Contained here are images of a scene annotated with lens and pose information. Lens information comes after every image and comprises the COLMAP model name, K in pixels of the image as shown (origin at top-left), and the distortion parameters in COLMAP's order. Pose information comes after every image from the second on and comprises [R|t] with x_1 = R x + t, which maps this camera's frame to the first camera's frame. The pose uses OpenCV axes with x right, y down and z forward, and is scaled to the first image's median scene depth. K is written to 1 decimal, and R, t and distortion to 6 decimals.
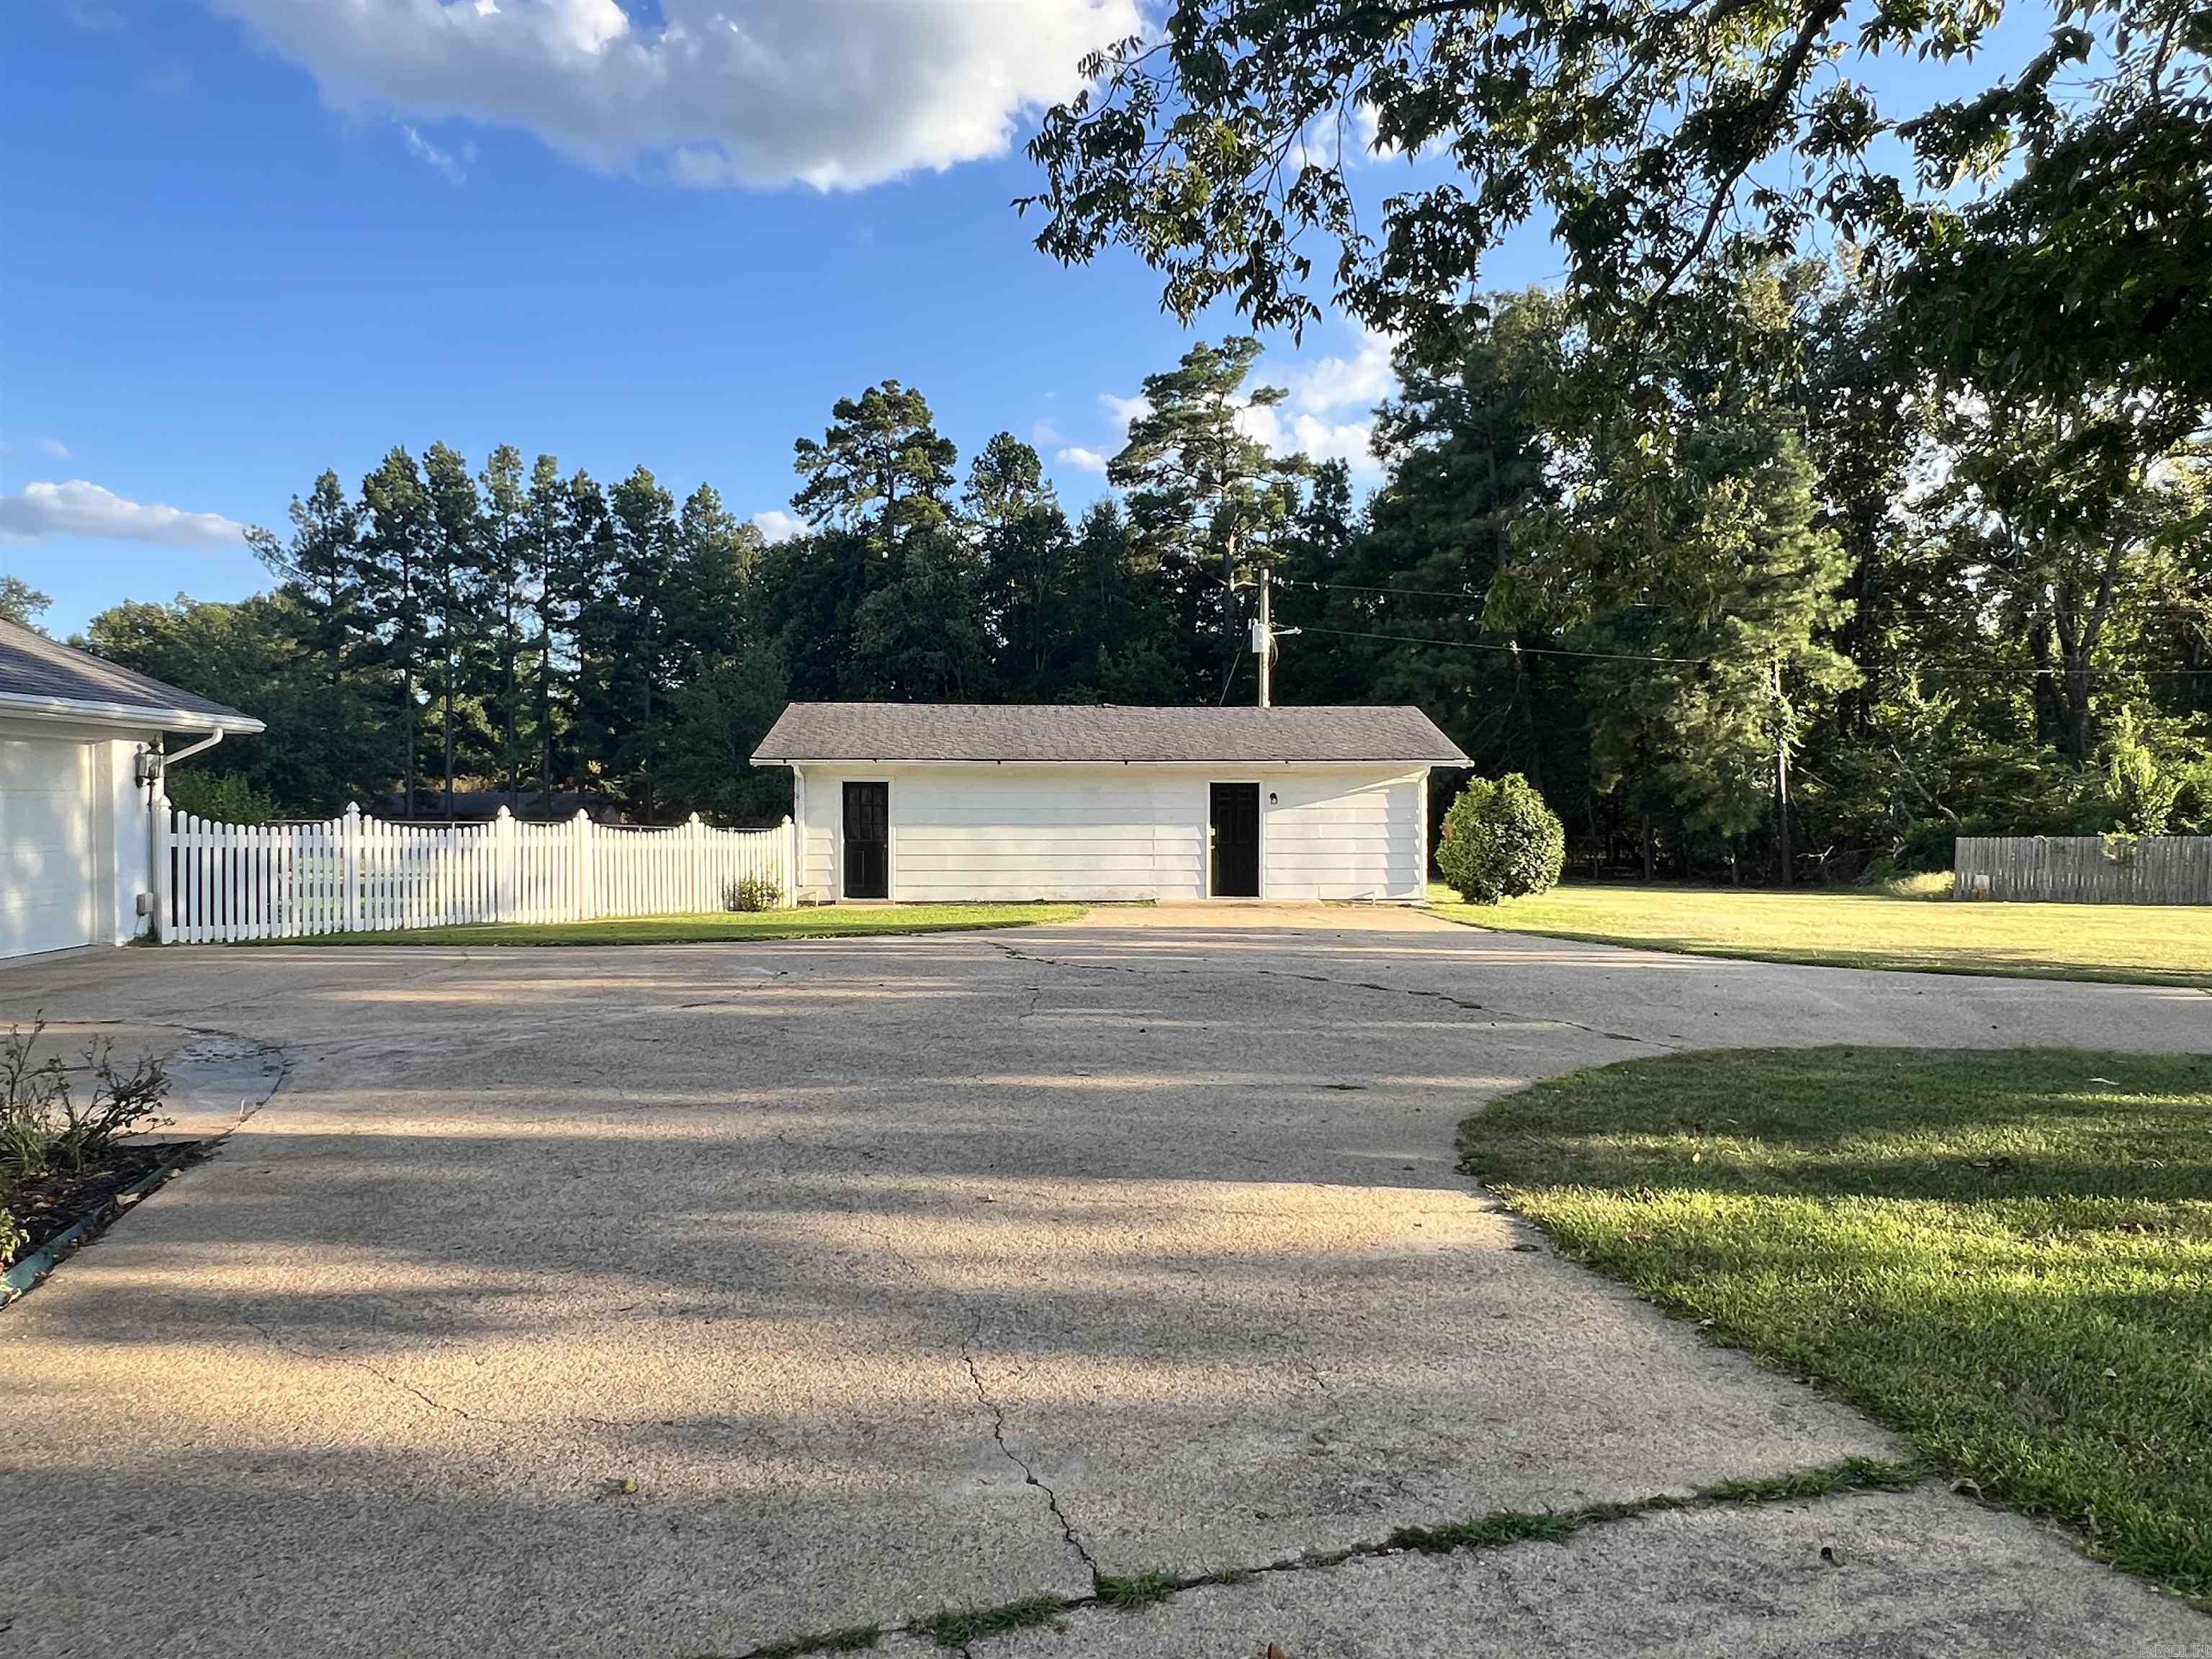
lens RADIAL K [[1388.2, 0, 1098.3], [0, 1388.2, 832.4], [0, 0, 1]] dist [-0.013000, 0.001490]
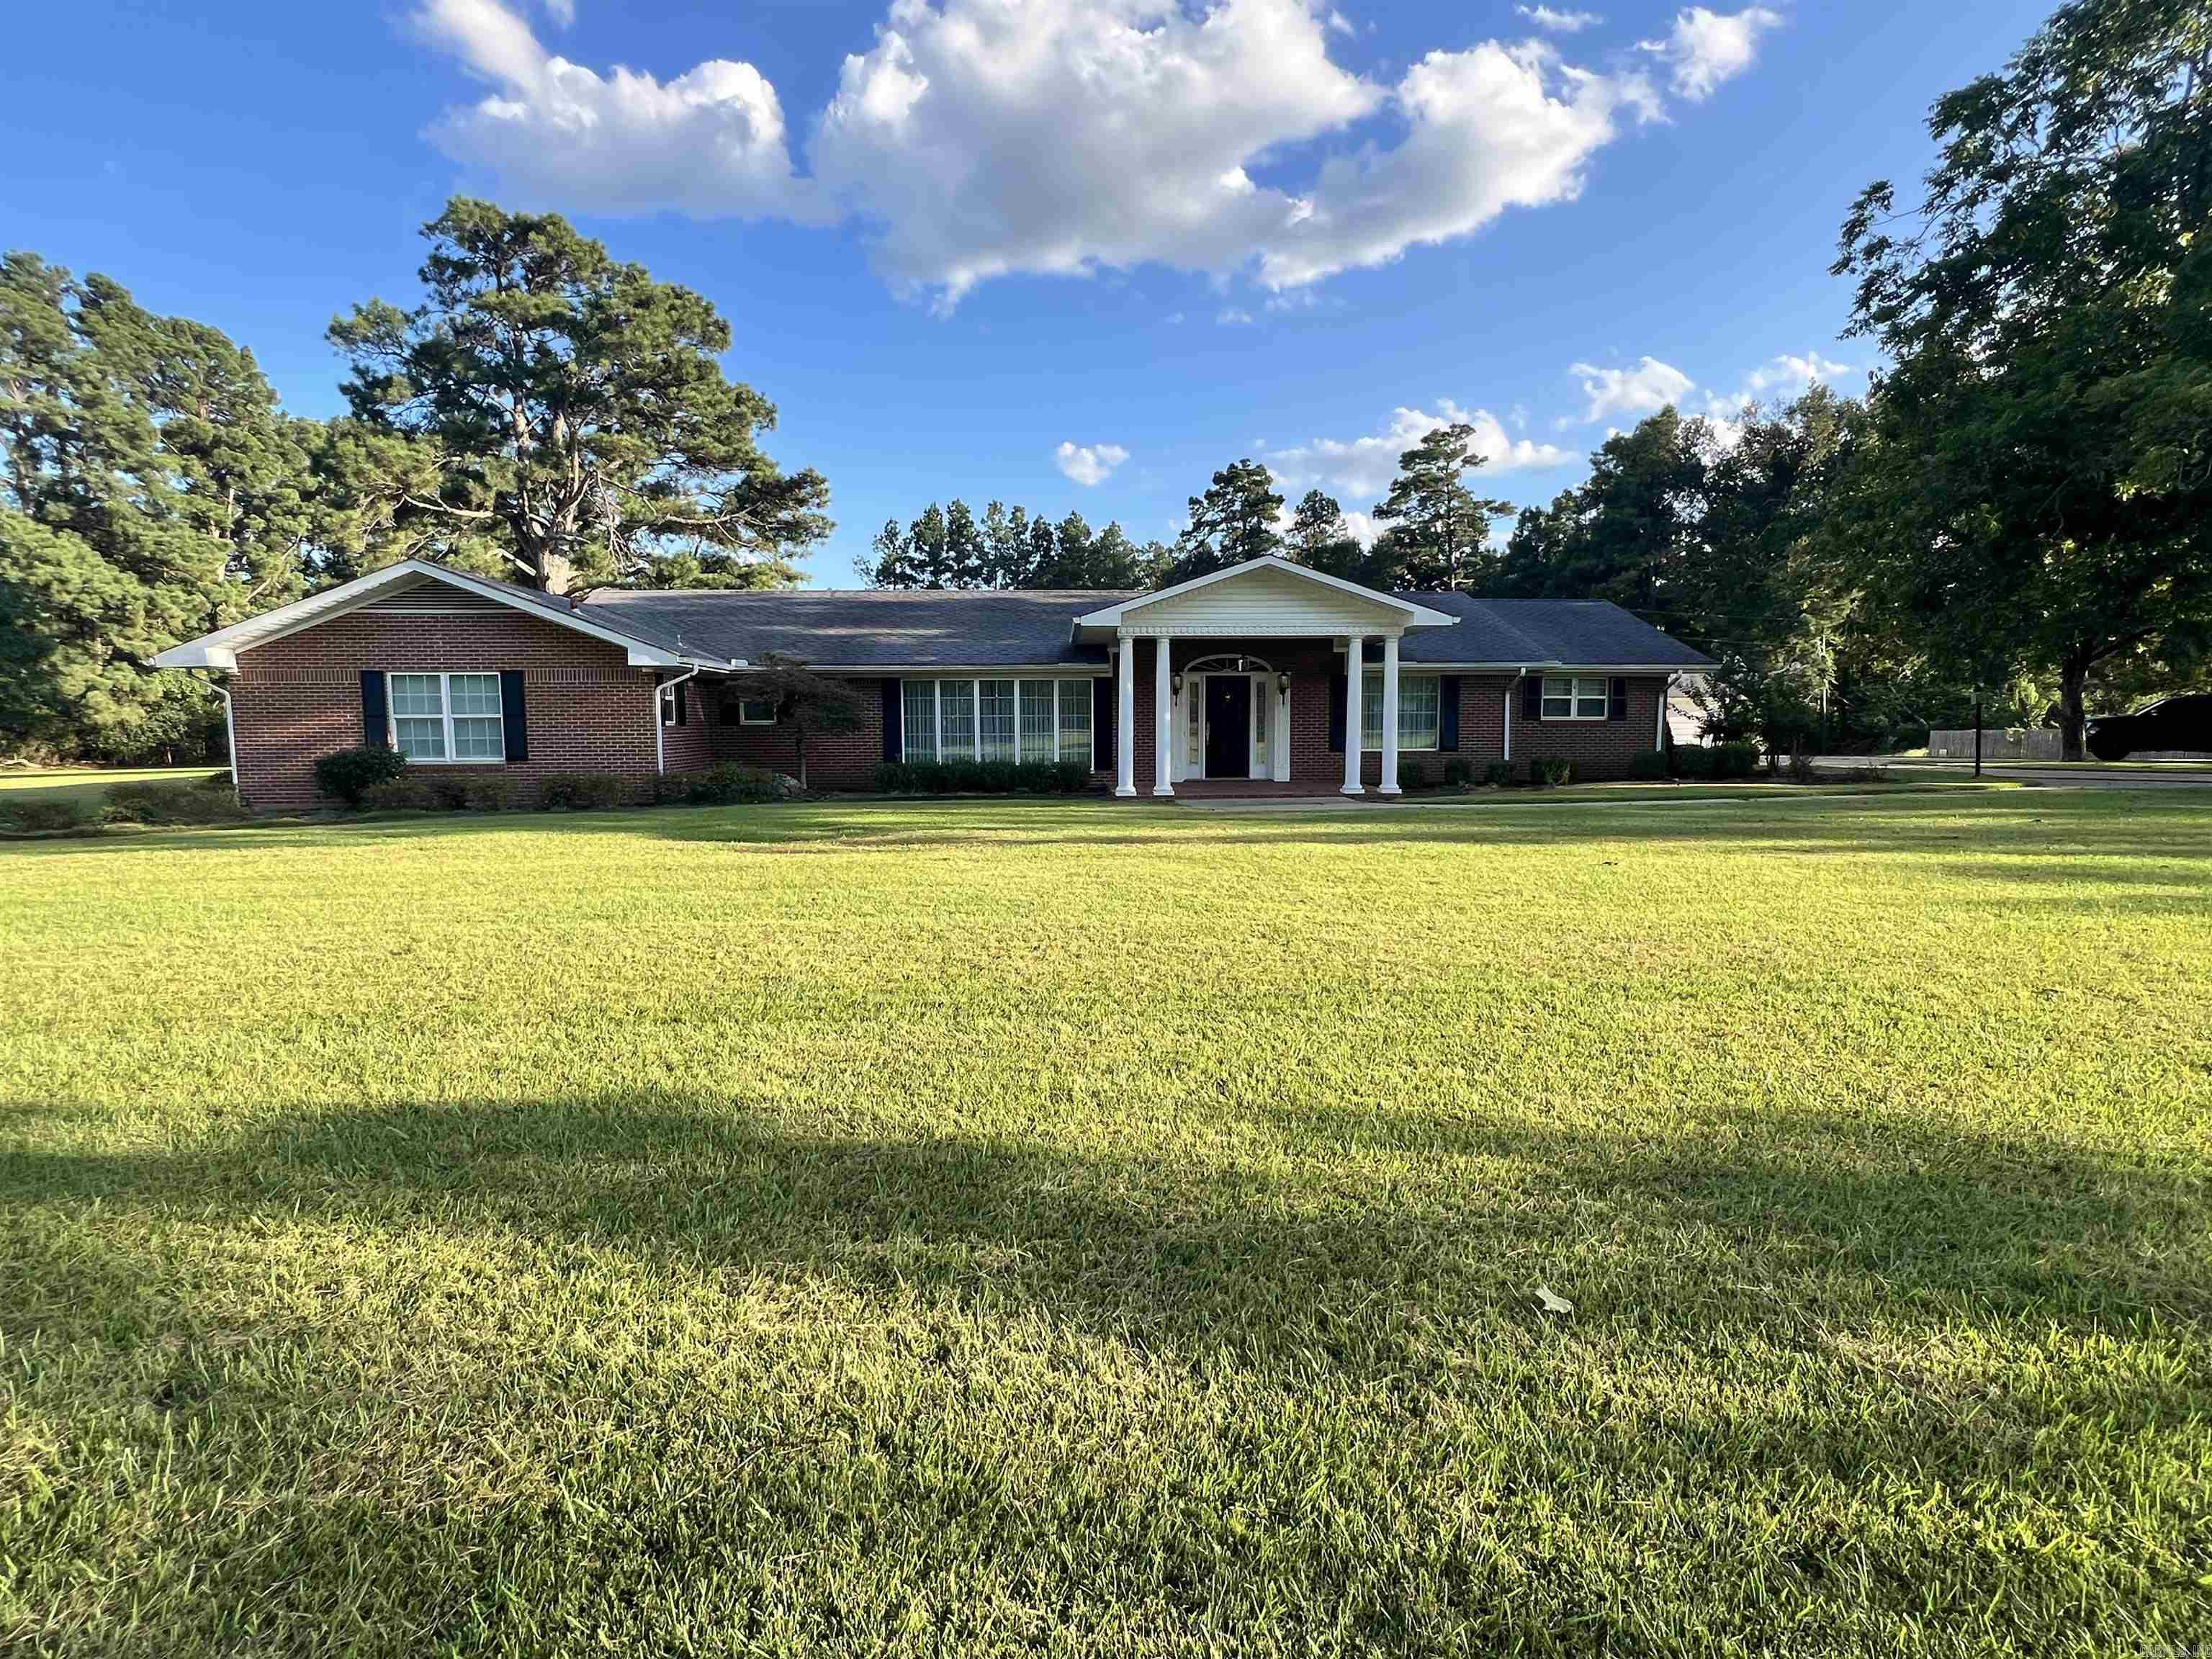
lens RADIAL K [[1111.1, 0, 1116.5], [0, 1111.1, 823.0], [0, 0, 1]] dist [0.002425, -0.000062]
pose [[0.998557, -0.002875, -0.053634, -1.251199], [0.006561, 0.997617, 0.068682, 0.049897], [0.053308, -0.068935, 0.996196, -1.806989]]
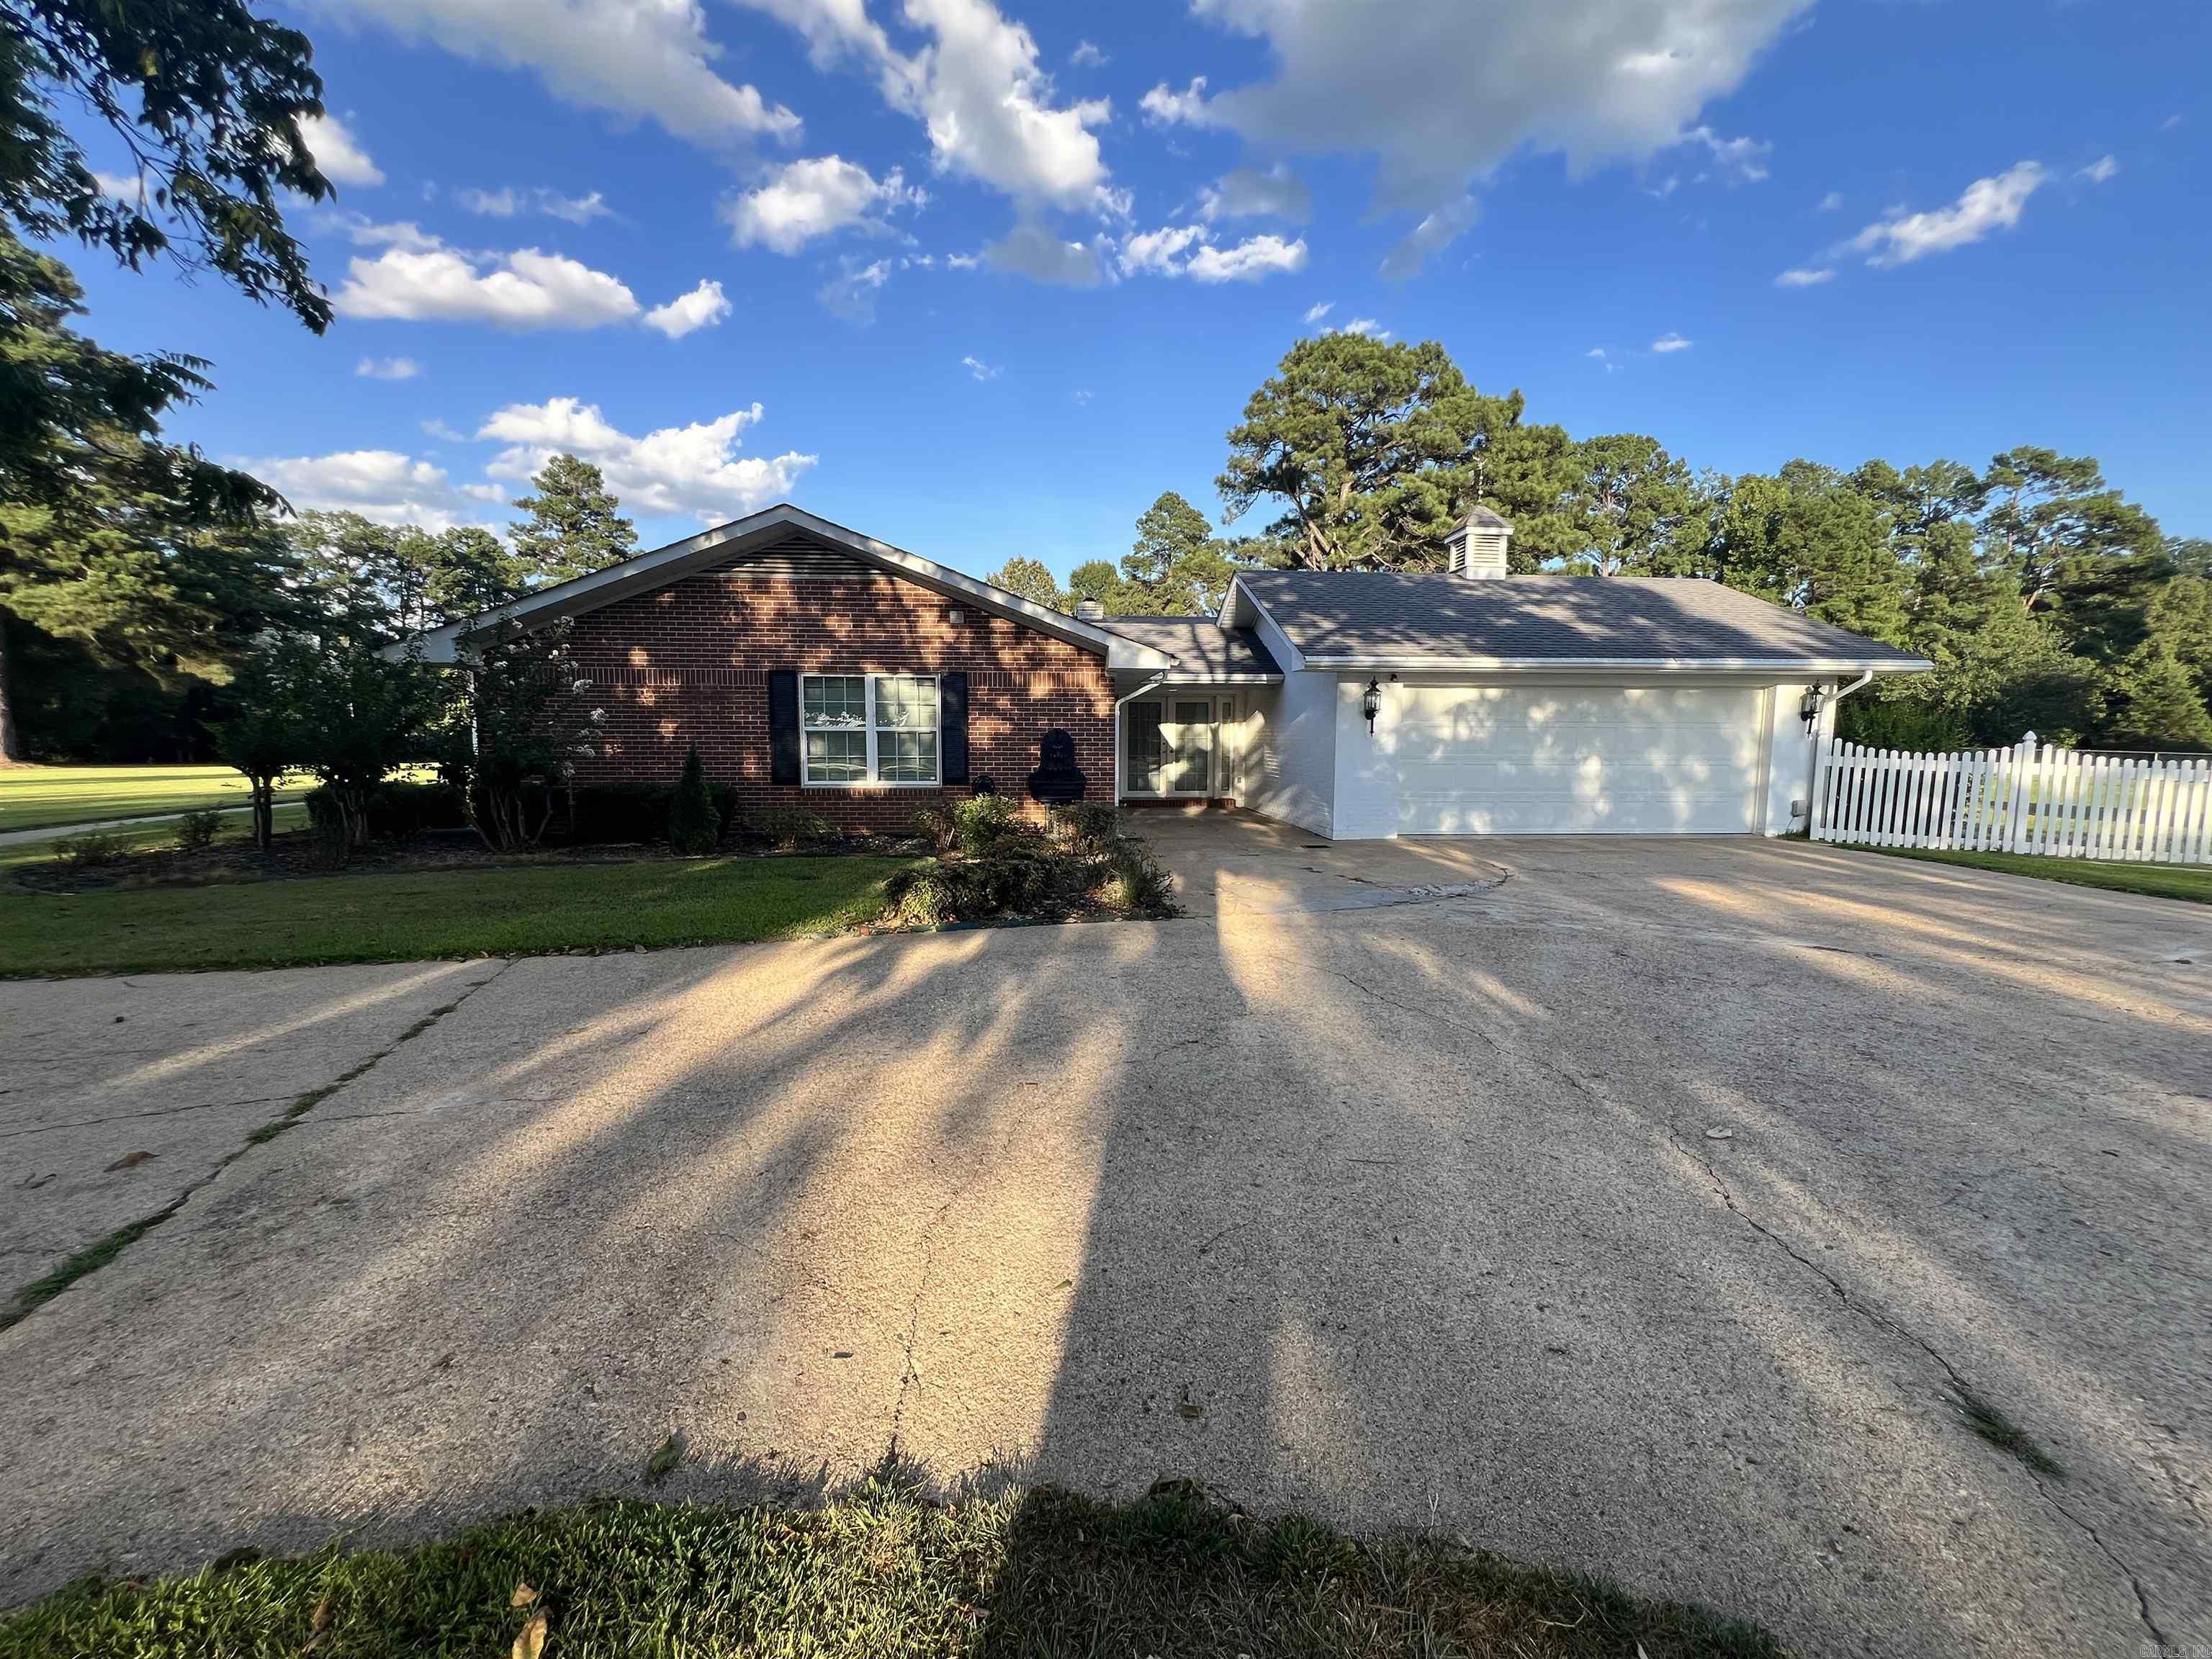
lens RADIAL K [[902.3, 0, 1109.5], [0, 902.3, 836.7], [0, 0, 1]] dist [0.000302, 0.000008]
pose [[-0.012612, 0.111084, -0.993731, 0.179350], [-0.024684, 0.993473, 0.111368, -0.001448], [0.999616, 0.025934, -0.009788, 0.325435]]
